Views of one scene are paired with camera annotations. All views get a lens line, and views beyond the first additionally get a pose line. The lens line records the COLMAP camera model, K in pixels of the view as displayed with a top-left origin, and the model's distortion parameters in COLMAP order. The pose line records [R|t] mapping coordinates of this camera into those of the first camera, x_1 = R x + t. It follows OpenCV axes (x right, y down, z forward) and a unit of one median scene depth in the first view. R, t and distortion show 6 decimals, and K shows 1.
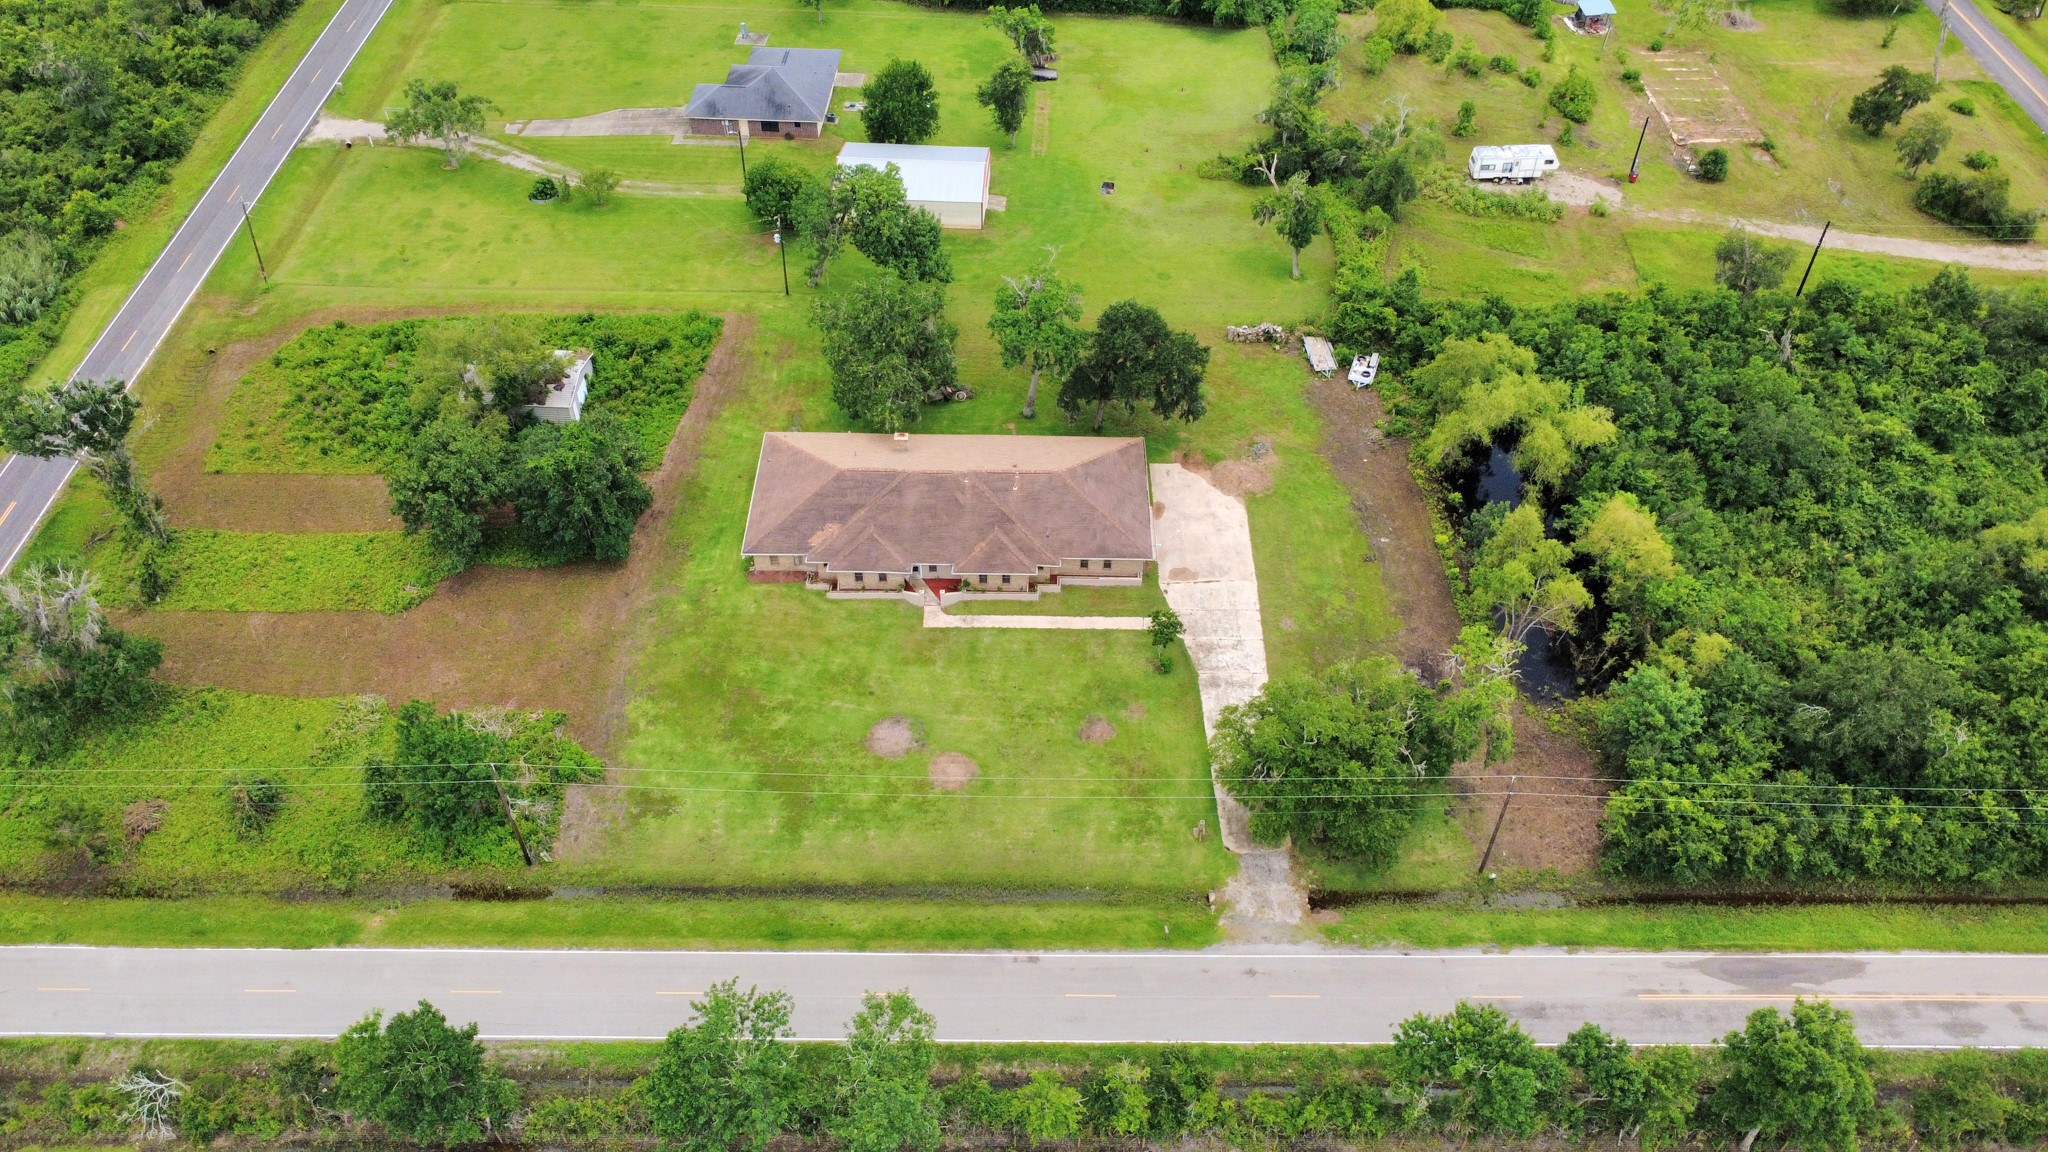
lens RADIAL K [[1503.5, 0, 1024.0], [0, 1503.5, 576.0], [0, 0, 1]] dist [-0.001357, 0.003437]
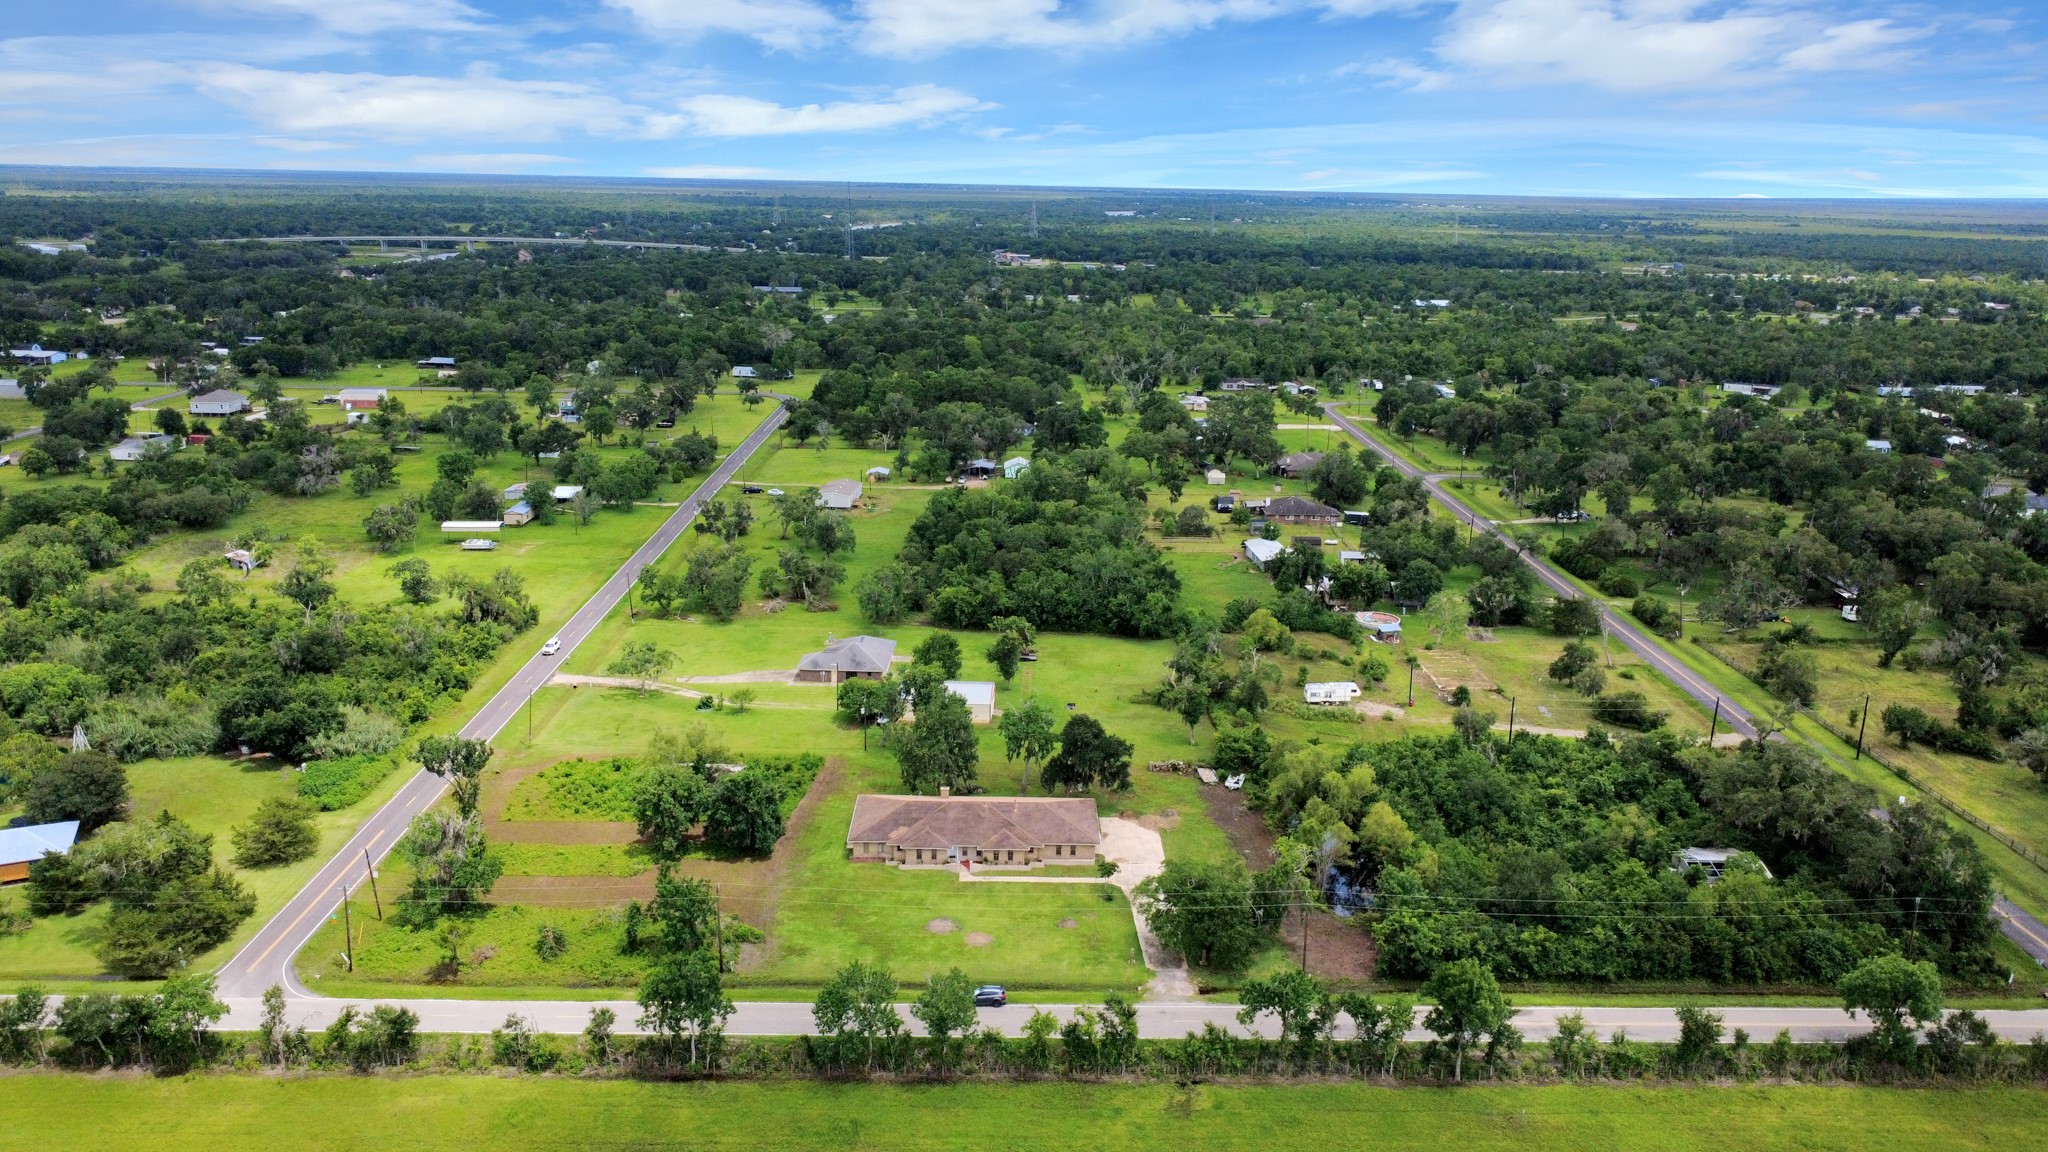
lens RADIAL K [[1503.5, 0, 1024.0], [0, 1503.5, 576.0], [0, 0, 1]] dist [-0.001357, 0.003437]
pose [[0.999862, 0.003034, 0.016320, -0.022300], [0.005657, 0.862039, -0.506810, 0.509359], [-0.015606, 0.506832, 0.861903, -0.494052]]
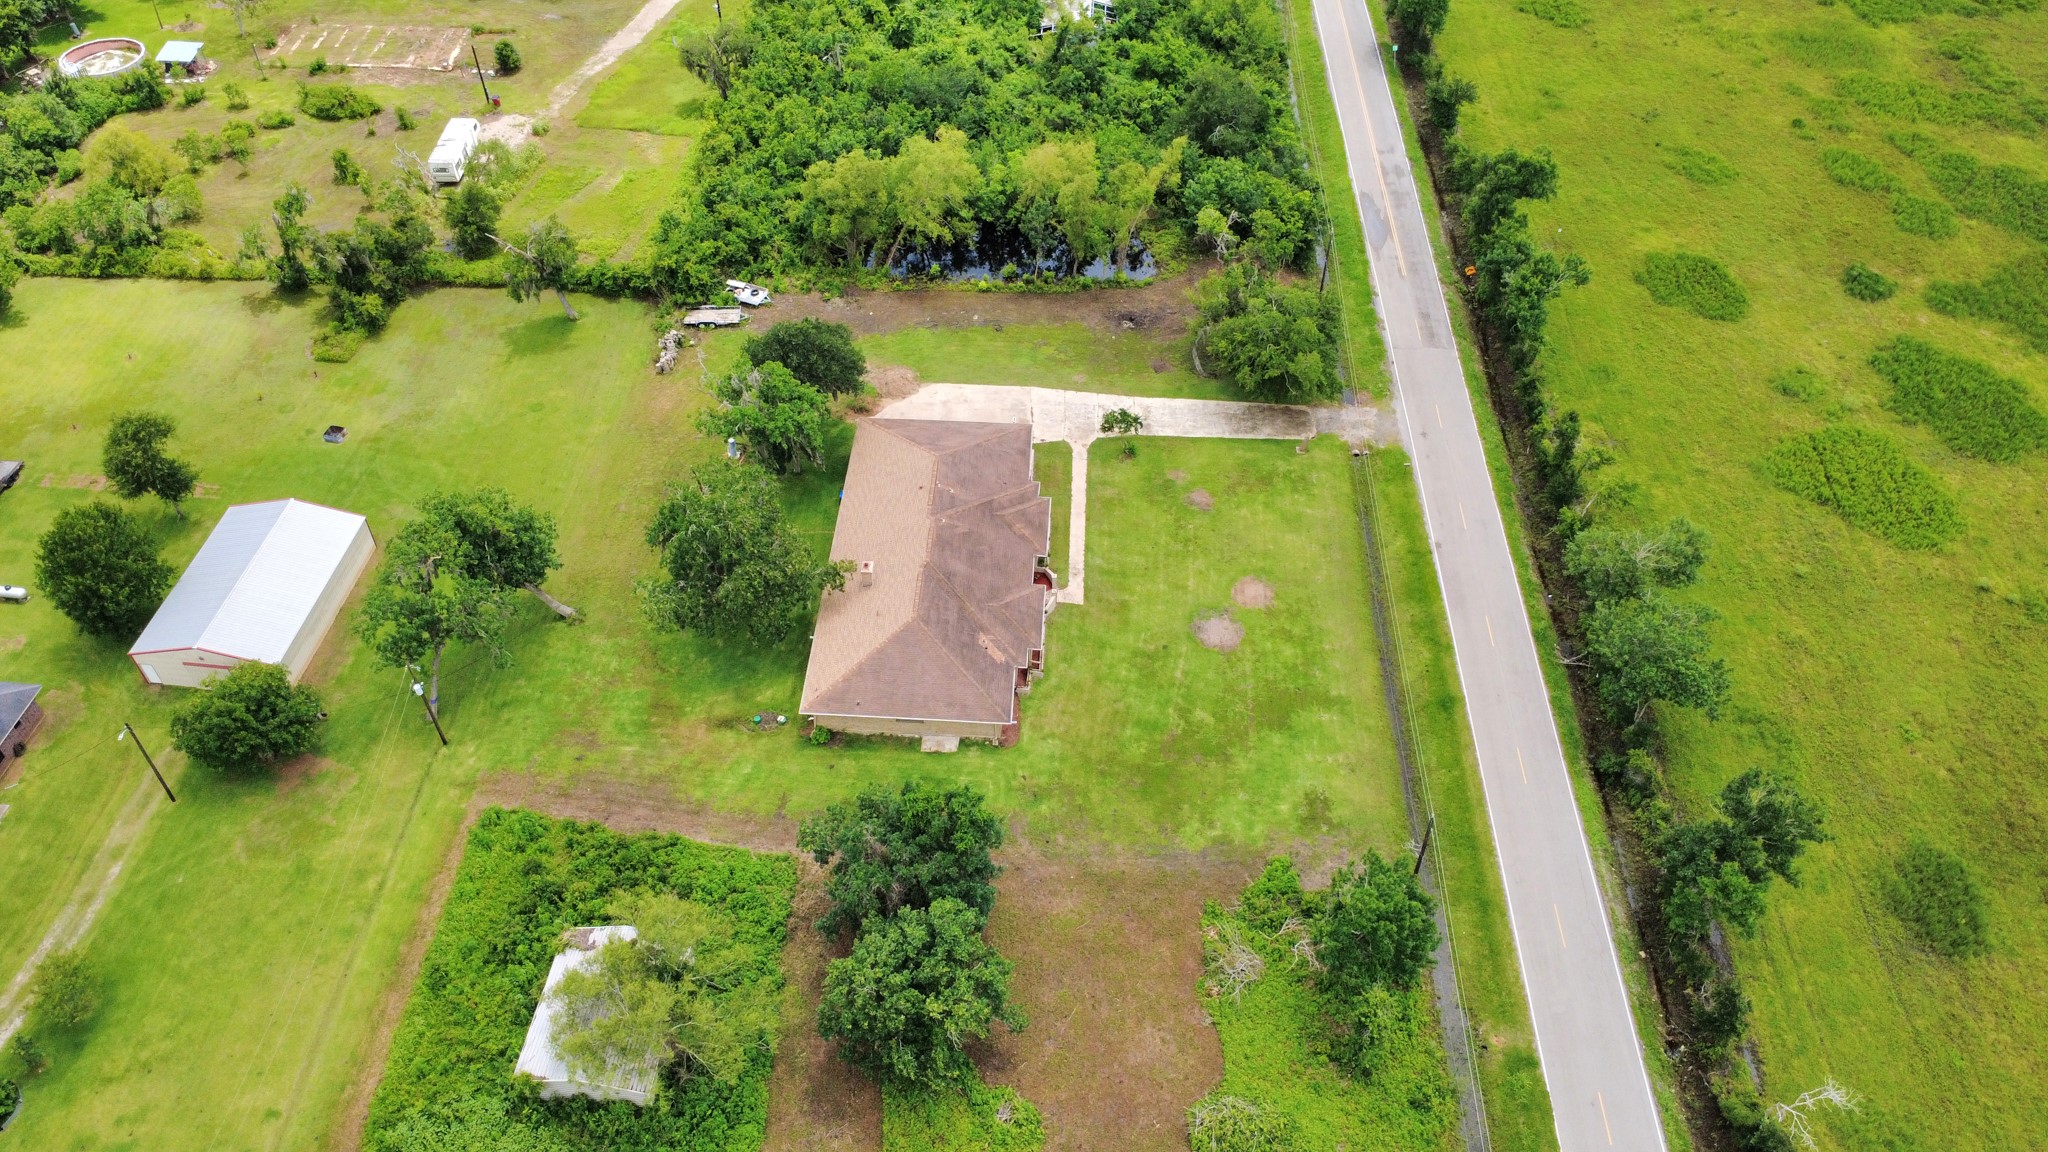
lens RADIAL K [[1503.5, 0, 1024.0], [0, 1503.5, 576.0], [0, 0, 1]] dist [-0.001357, 0.003437]
pose [[0.041581, -0.719340, 0.693413, -0.671712], [0.701676, 0.515090, 0.492273, -0.444812], [-0.711281, 0.466083, 0.526161, 0.443536]]
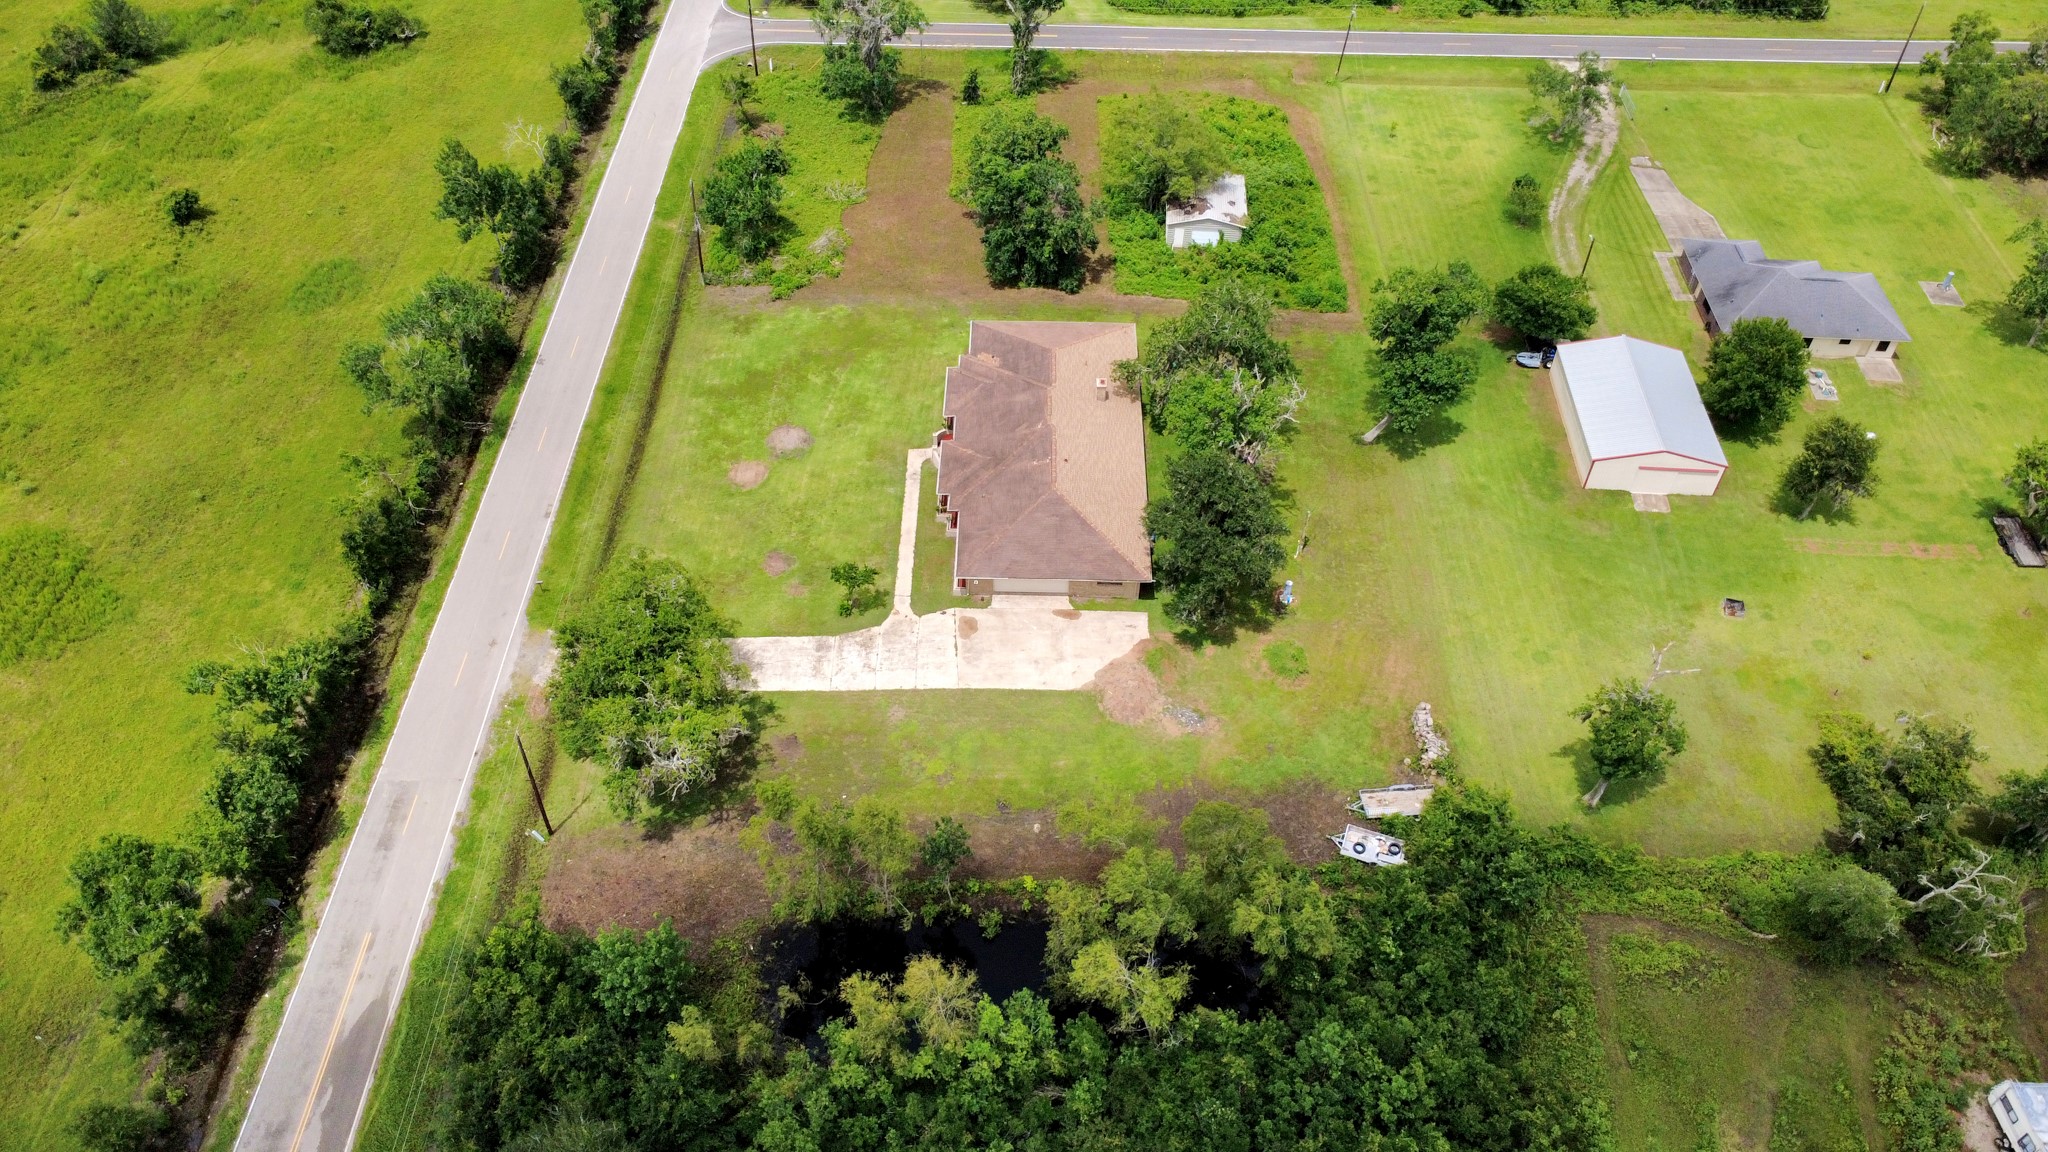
lens RADIAL K [[1503.5, 0, 1024.0], [0, 1503.5, 576.0], [0, 0, 1]] dist [-0.001357, 0.003437]
pose [[-0.004847, 0.707342, -0.706855, 0.691223], [-0.723494, 0.485483, 0.490778, -0.465450], [0.690314, 0.513784, 0.509405, 0.492996]]
